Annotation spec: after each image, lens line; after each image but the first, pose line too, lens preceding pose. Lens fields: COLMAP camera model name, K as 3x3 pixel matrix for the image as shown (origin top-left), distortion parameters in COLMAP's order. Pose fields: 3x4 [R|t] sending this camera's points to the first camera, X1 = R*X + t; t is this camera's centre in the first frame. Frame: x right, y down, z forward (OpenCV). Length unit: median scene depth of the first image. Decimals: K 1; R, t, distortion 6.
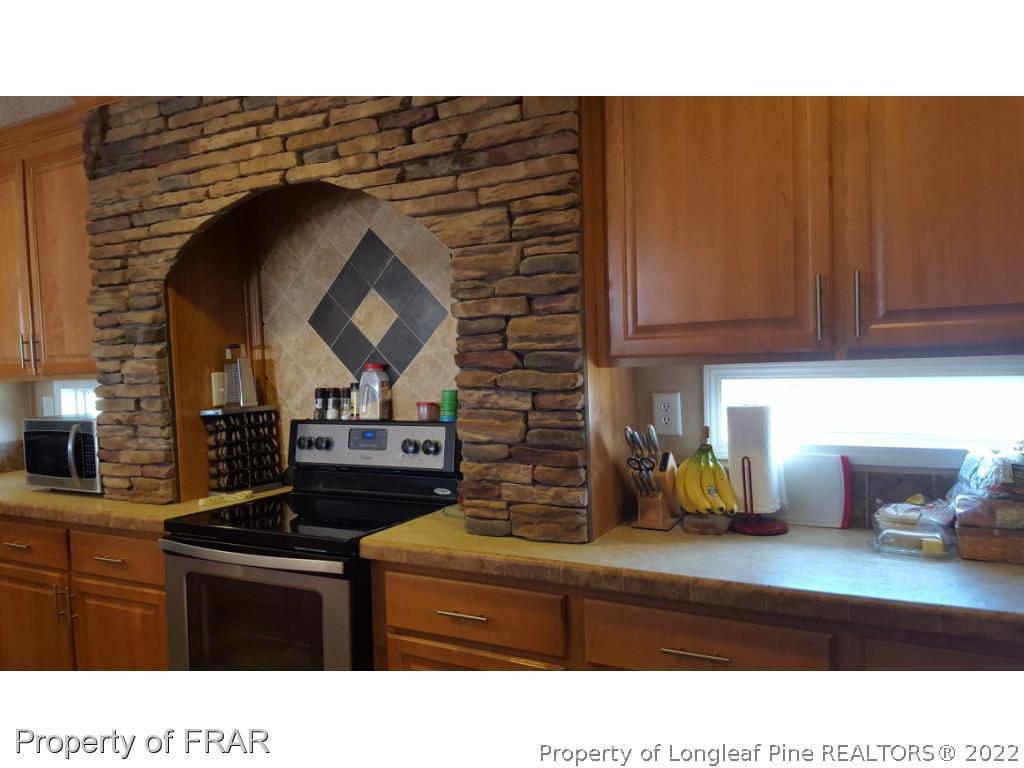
lens RADIAL K [[727.3, 0, 507.6], [0, 727.3, 402.5], [0, 0, 1]] dist [0.143598, -0.221832]
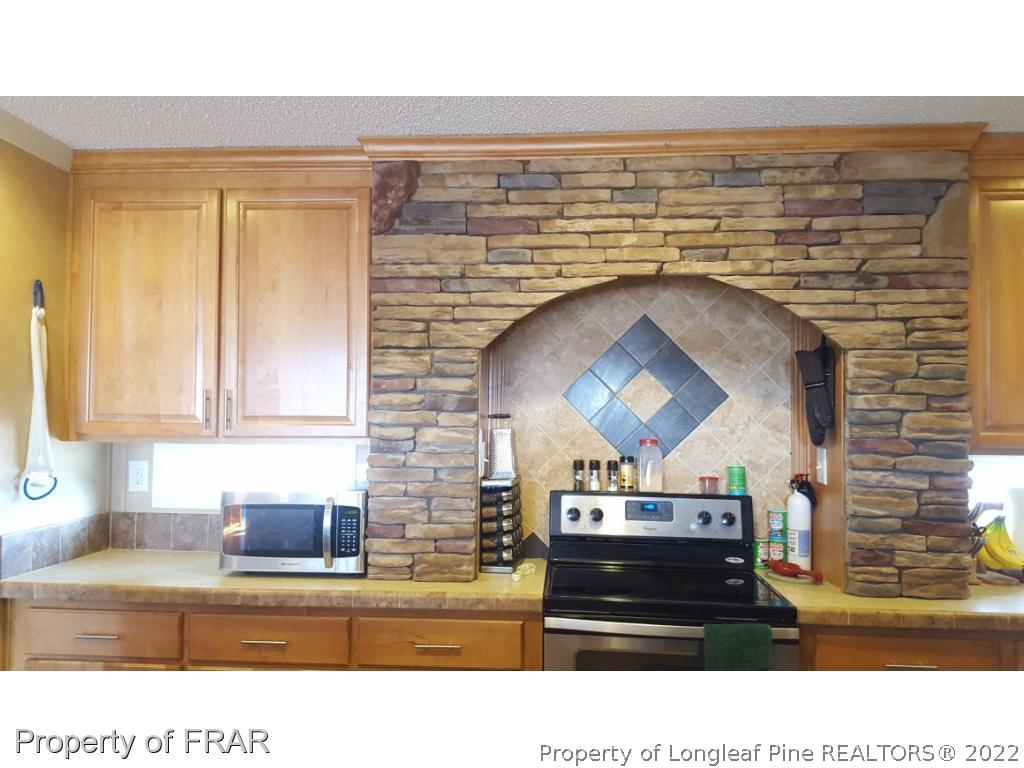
lens RADIAL K [[727.3, 0, 507.6], [0, 727.3, 402.5], [0, 0, 1]] dist [0.143598, -0.221832]
pose [[0.913500, 0.050244, 0.403723, -0.879302], [-0.016805, 0.996158, -0.085950, -0.012029], [-0.406491, 0.071731, 0.910835, 0.118917]]
